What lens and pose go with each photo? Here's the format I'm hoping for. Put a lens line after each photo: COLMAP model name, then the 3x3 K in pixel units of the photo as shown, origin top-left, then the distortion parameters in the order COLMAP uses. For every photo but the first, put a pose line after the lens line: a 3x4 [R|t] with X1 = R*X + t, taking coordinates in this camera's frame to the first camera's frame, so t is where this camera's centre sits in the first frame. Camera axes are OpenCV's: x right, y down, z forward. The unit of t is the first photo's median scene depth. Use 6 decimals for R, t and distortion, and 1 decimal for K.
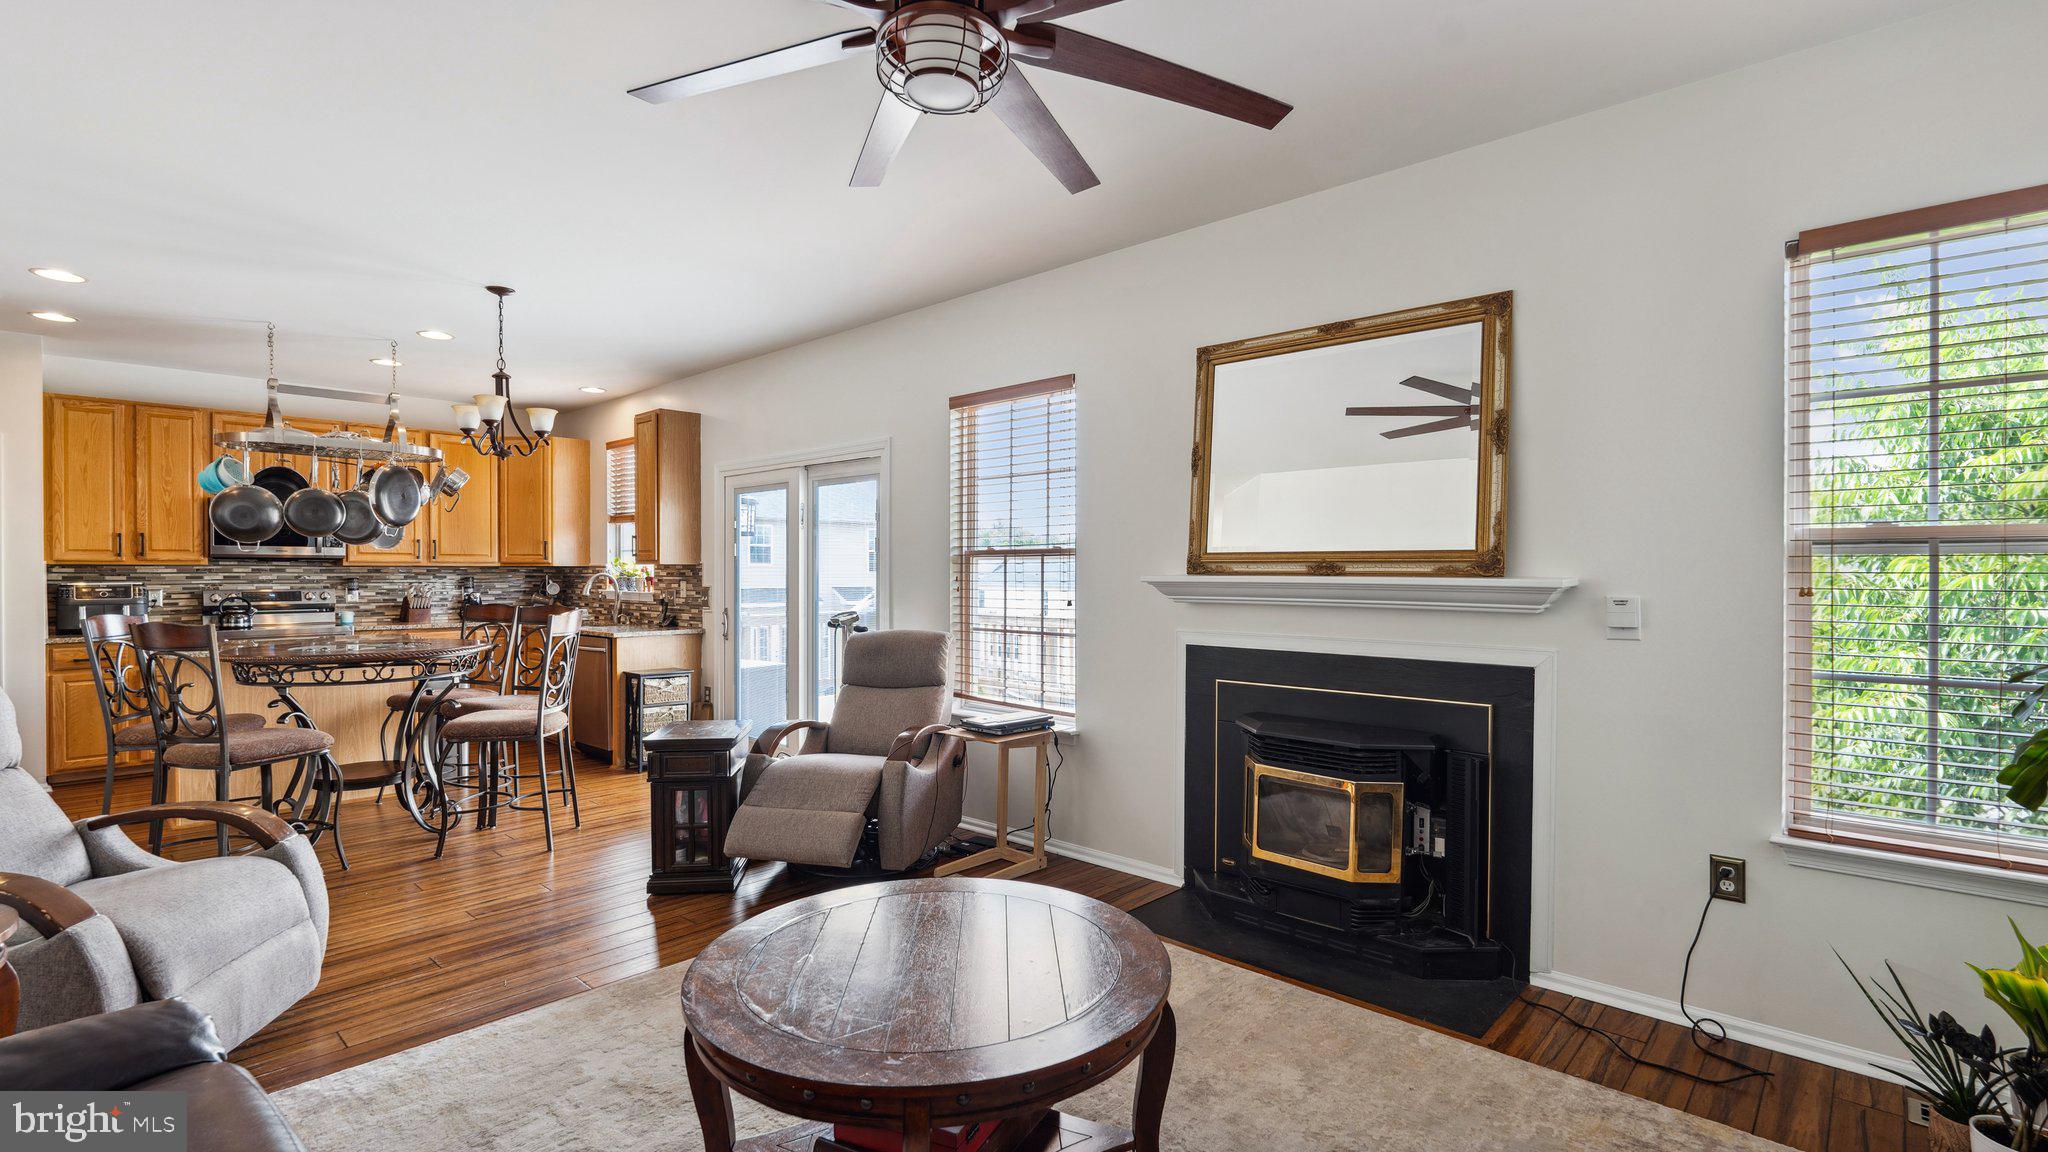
lens RADIAL K [[921.1, 0, 1015.9], [0, 921.1, 566.2], [0, 0, 1]] dist [0.000264, 0.000234]
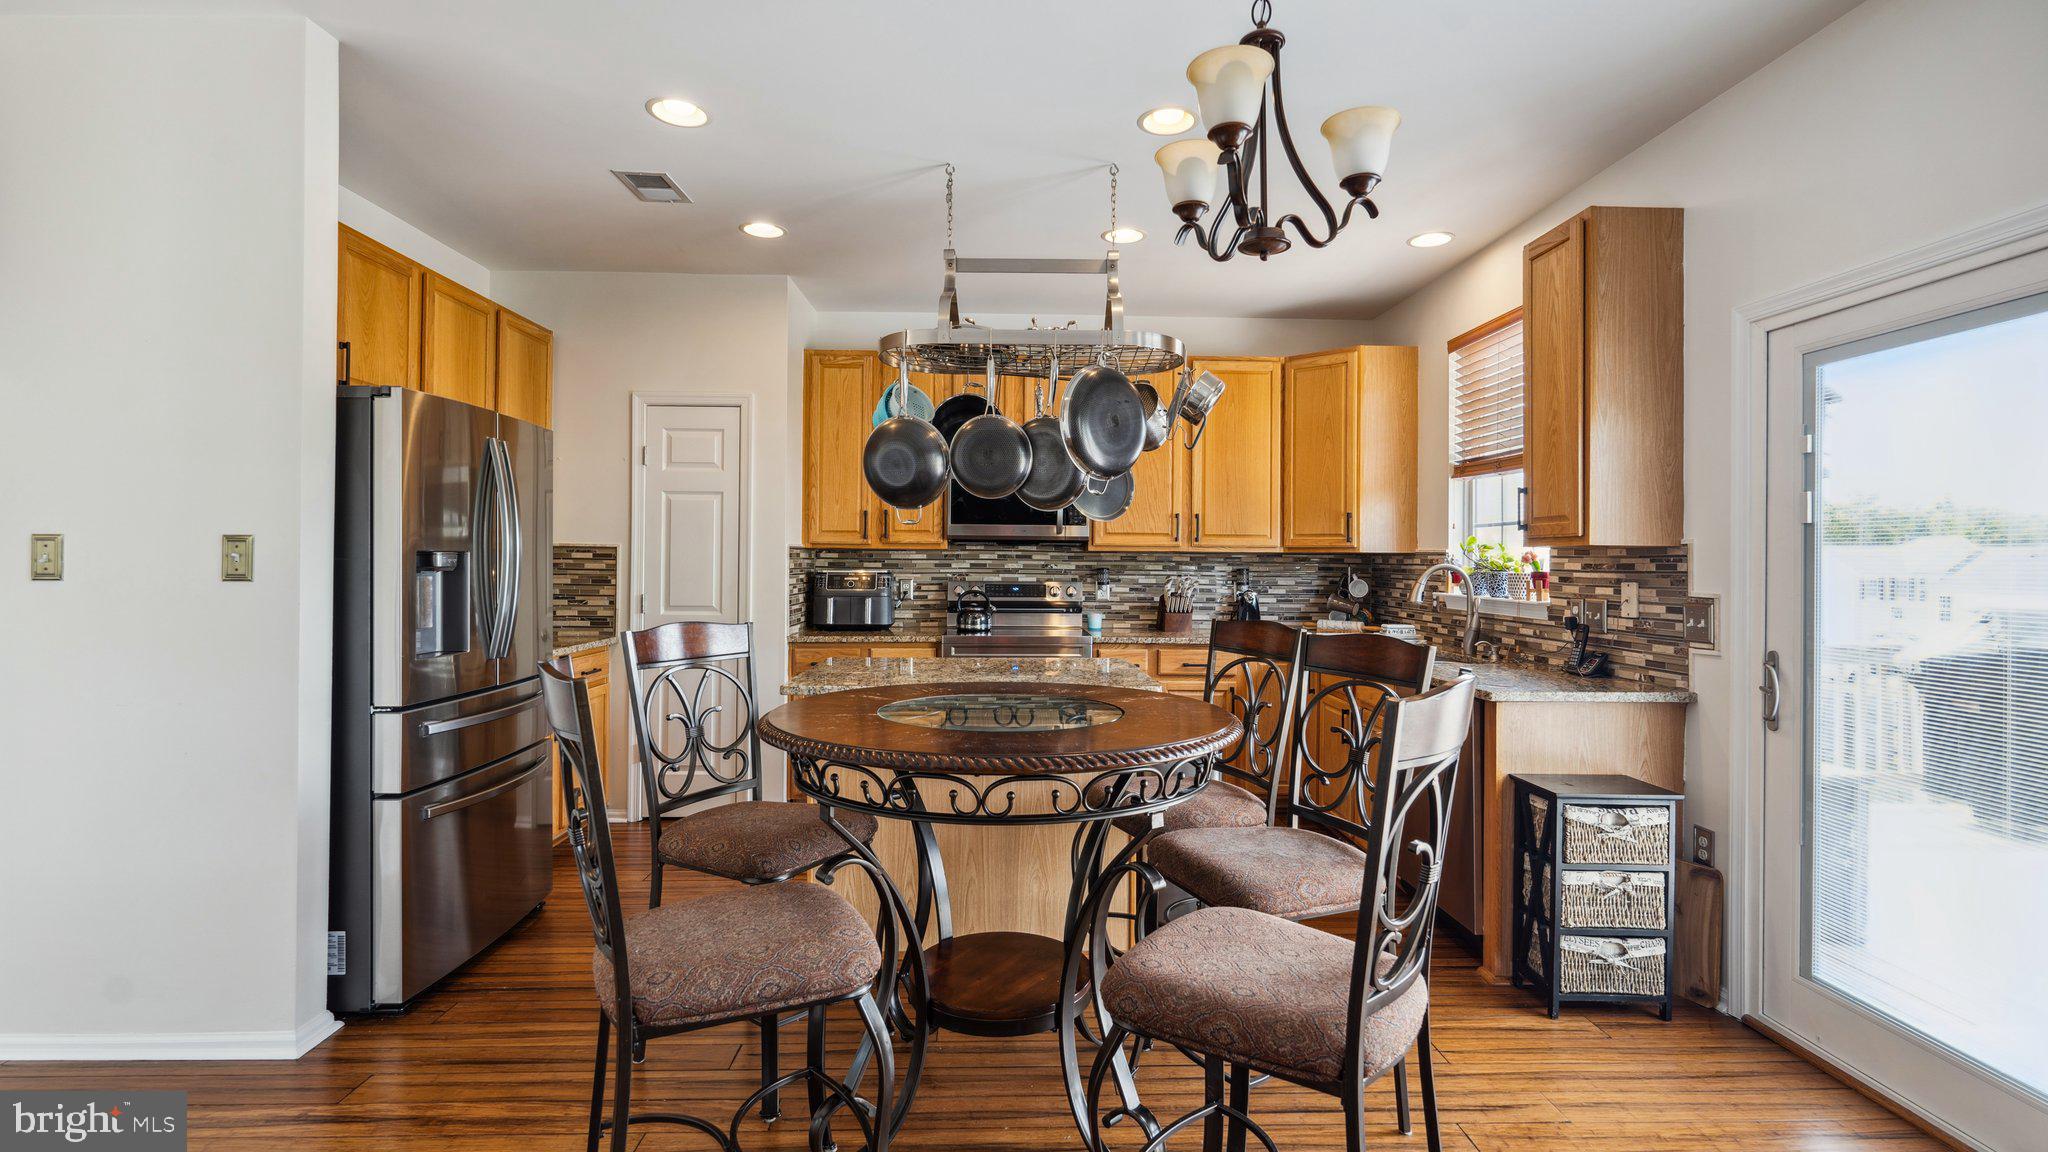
lens RADIAL K [[921.1, 0, 1029.9], [0, 921.1, 569.1], [0, 0, 1]] dist [0.000264, 0.000234]
pose [[0.701284, 0.011988, -0.712782, -0.248182], [-0.004439, 0.999913, 0.012450, 0.005127], [0.712869, -0.005567, 0.701276, 0.467432]]
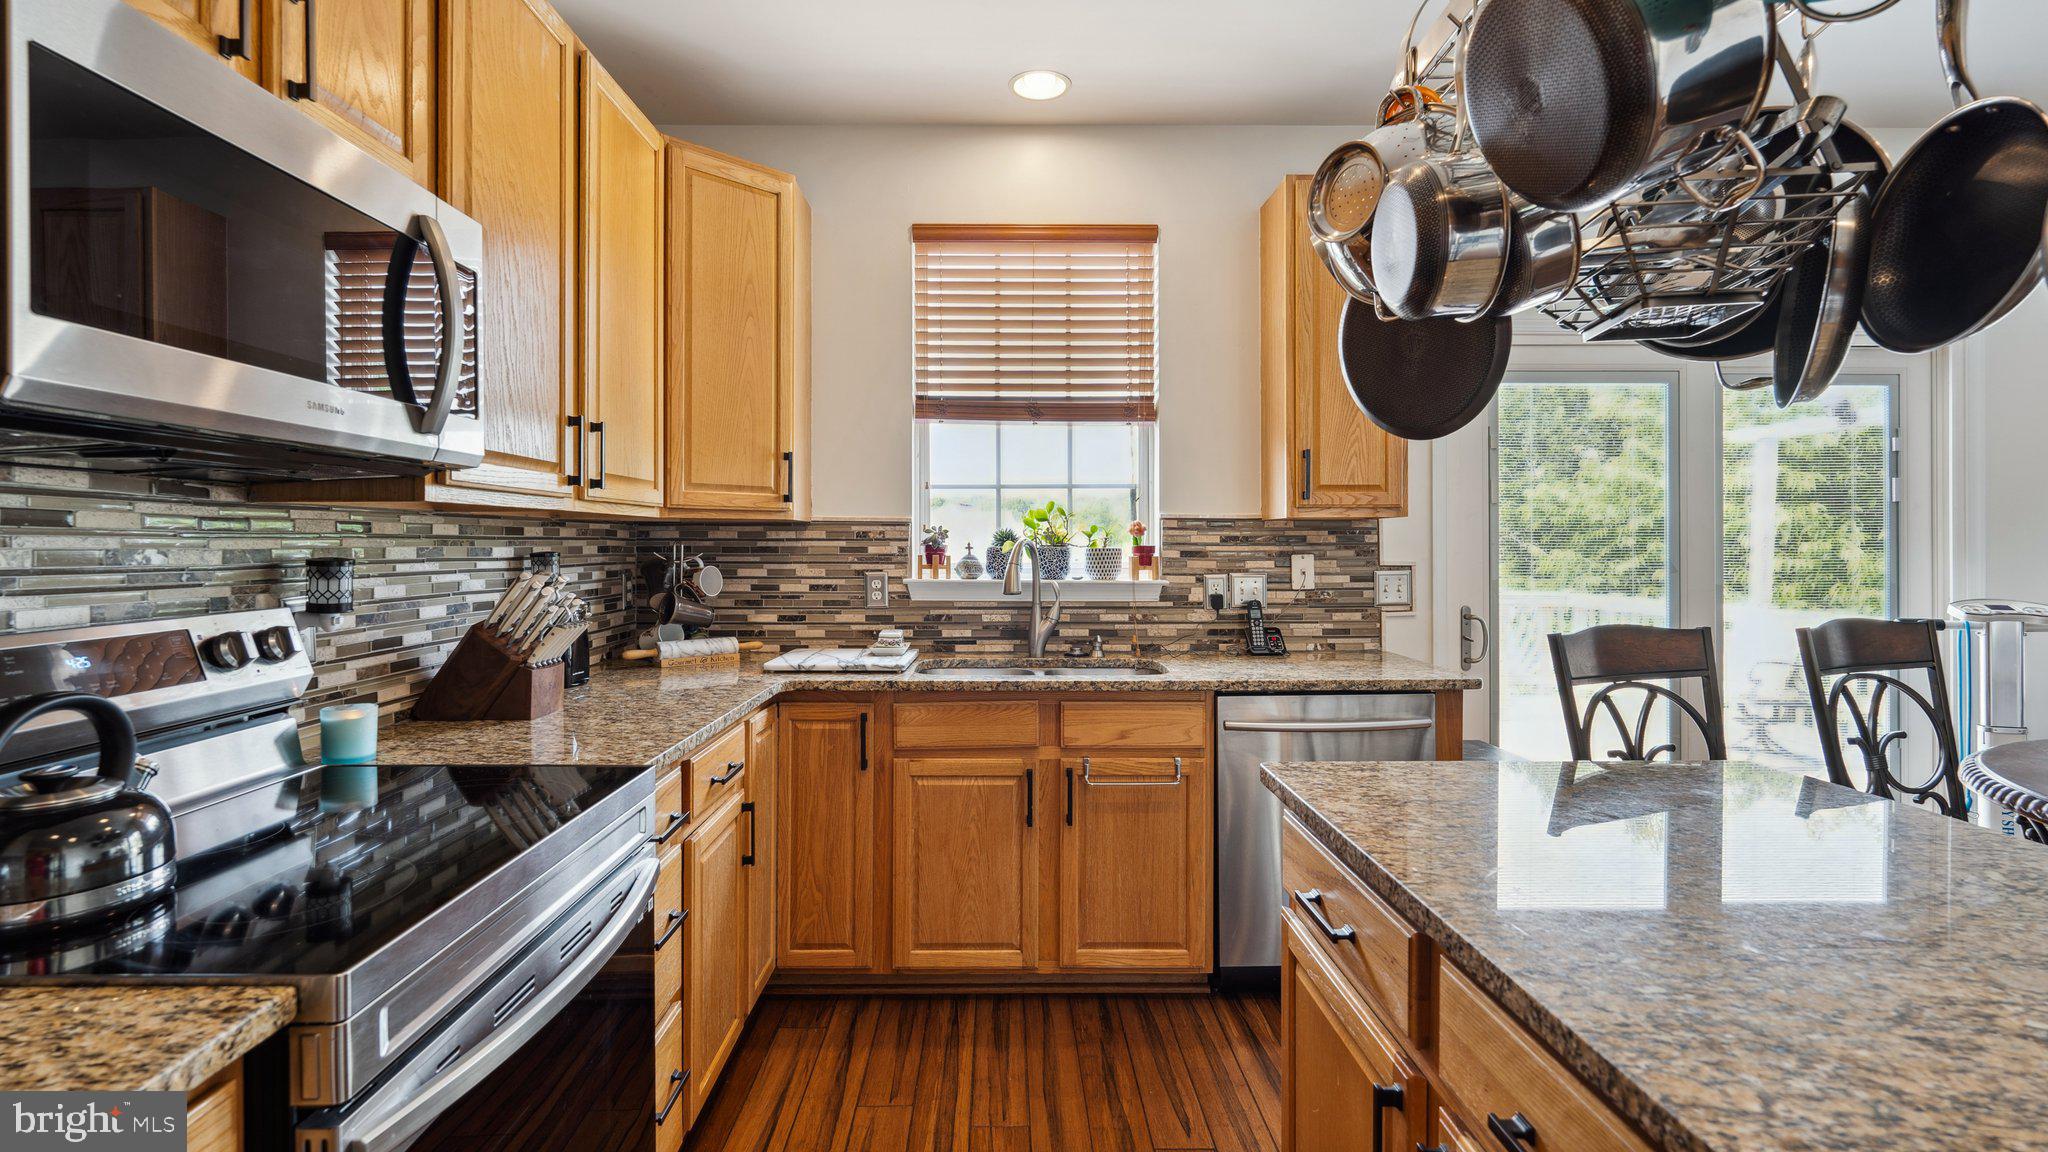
lens RADIAL K [[921.1, 0, 1015.1], [0, 921.1, 541.3], [0, 0, 1]] dist [0.000264, 0.000234]
pose [[0.737409, -0.000689, 0.675446, -0.807753], [-0.002278, 0.999991, 0.003507, 0.008296], [-0.675443, -0.004125, 0.737401, 0.772369]]
